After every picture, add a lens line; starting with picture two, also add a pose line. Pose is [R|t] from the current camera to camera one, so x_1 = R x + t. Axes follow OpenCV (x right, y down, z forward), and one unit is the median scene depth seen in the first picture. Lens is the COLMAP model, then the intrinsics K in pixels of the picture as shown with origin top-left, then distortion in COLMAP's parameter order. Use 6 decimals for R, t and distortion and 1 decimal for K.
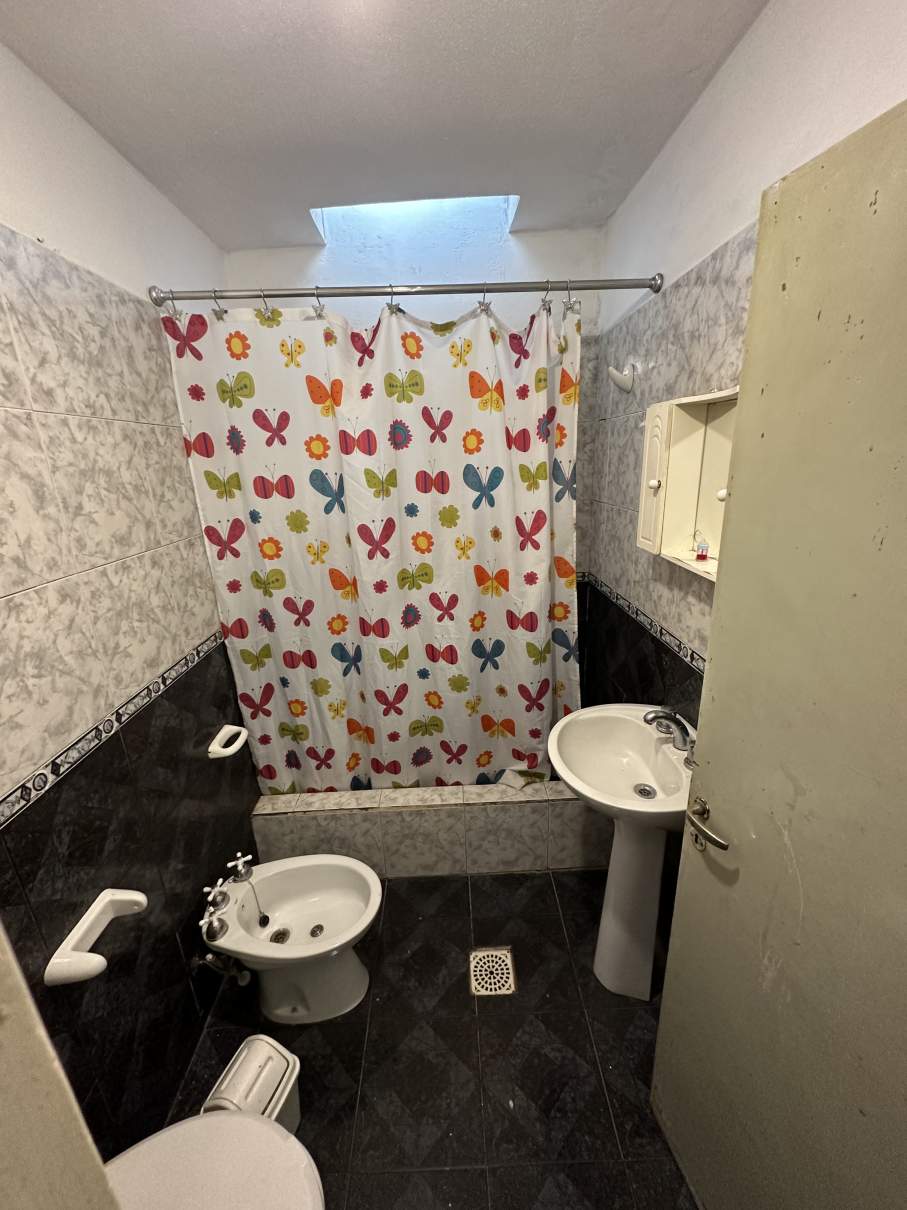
lens RADIAL K [[482.5, 0, 452.9], [0, 482.5, 604.9], [0, 0, 1]] dist [-0.003708, 0.000827]
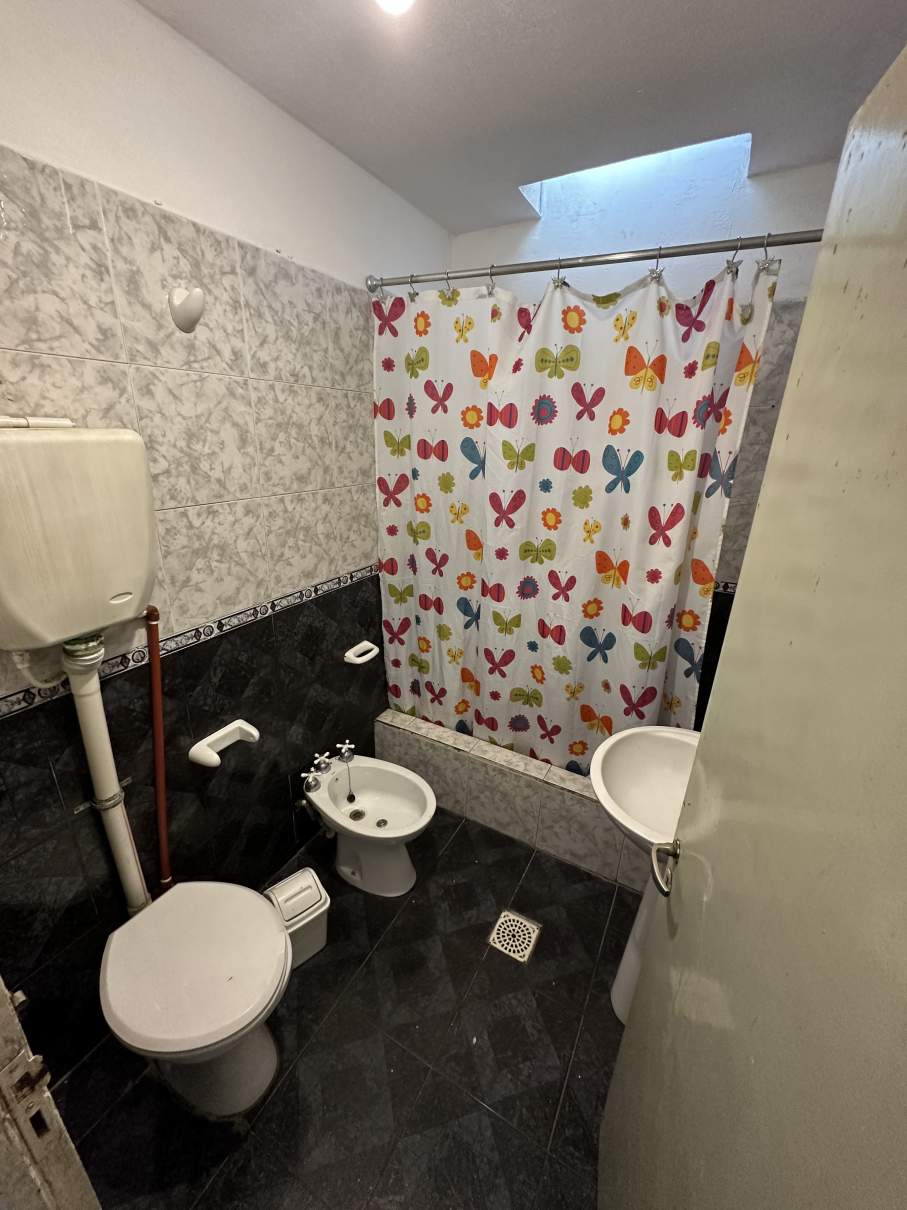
lens RADIAL K [[482.5, 0, 453.8], [0, 482.5, 604.5], [0, 0, 1]] dist [-0.003708, 0.000827]
pose [[0.864807, 0.236087, -0.443138, 0.273866], [-0.211759, 0.971725, 0.104440, -0.018792], [0.455265, 0.003518, 0.890349, 0.006264]]
